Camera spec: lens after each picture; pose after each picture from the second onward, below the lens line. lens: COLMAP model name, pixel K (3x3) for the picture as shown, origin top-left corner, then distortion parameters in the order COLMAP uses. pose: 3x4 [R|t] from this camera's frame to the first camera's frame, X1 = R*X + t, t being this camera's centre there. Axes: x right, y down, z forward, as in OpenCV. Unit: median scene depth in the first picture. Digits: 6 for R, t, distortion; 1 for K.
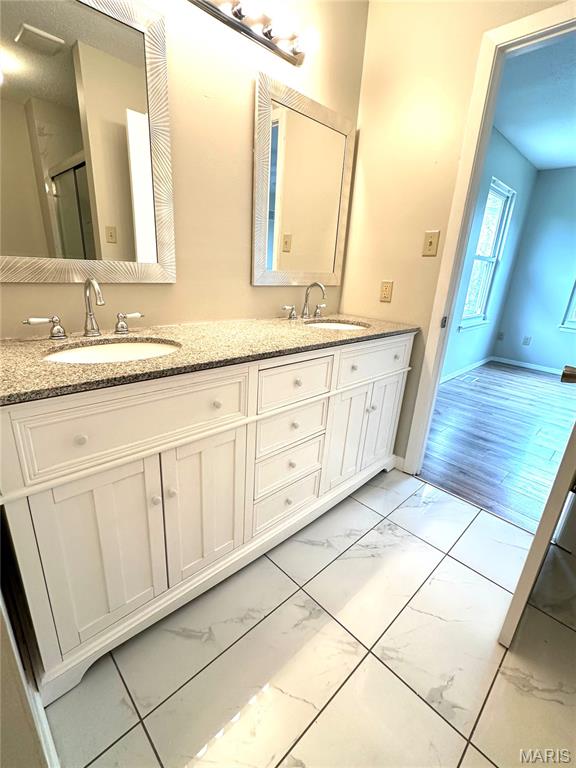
lens RADIAL K [[350.0, 0, 285.9], [0, 350.0, 381.9], [0, 0, 1]] dist [-0.000515, 0.002168]
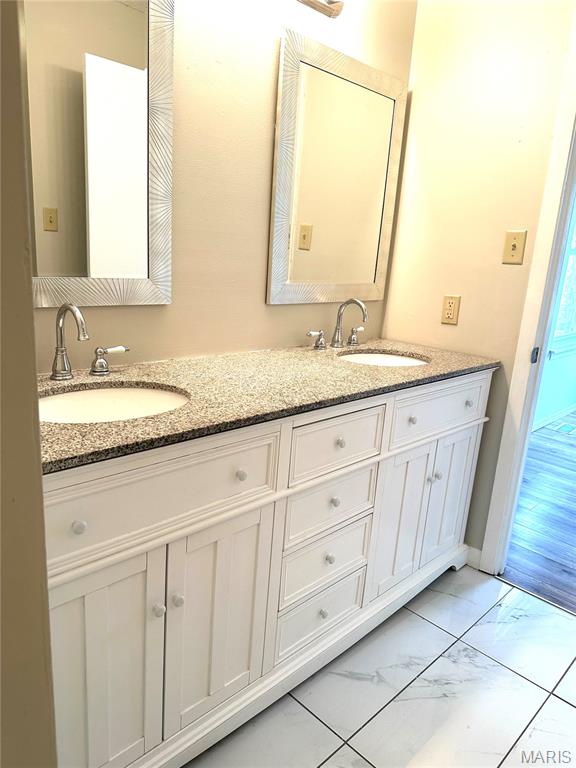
lens RADIAL K [[540.5, 0, 283.8], [0, 540.5, 385.9], [0, 0, 1]] dist [0.043346, -0.044740]
pose [[0.999882, 0.006160, 0.014047, -0.084885], [-0.005128, 0.997364, -0.072378, -0.029398], [-0.014456, 0.072298, 0.997278, -0.105710]]
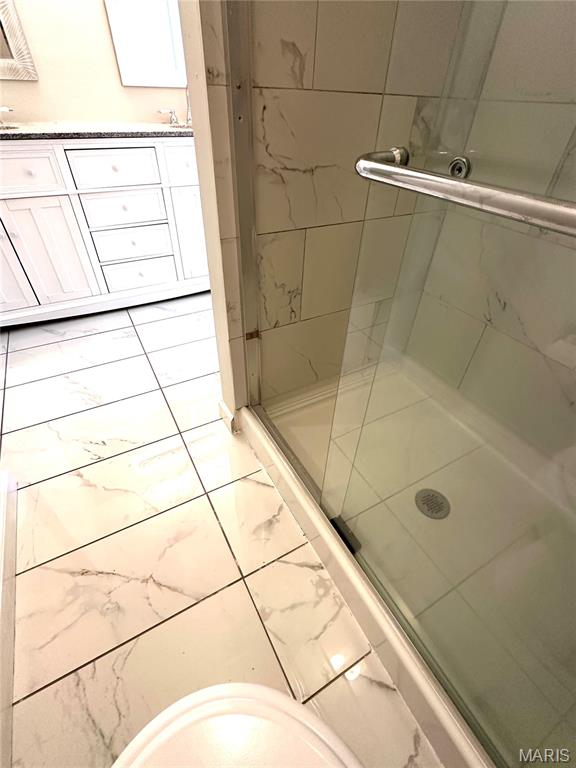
lens RADIAL K [[350.0, 0, 291.2], [0, 350.0, 381.1], [0, 0, 1]] dist [-0.000515, 0.002168]
pose [[0.966830, 0.141485, -0.212653, 0.875235], [-0.058322, 0.932857, 0.355495, 0.198651], [0.248672, -0.331301, 0.910166, -0.226442]]
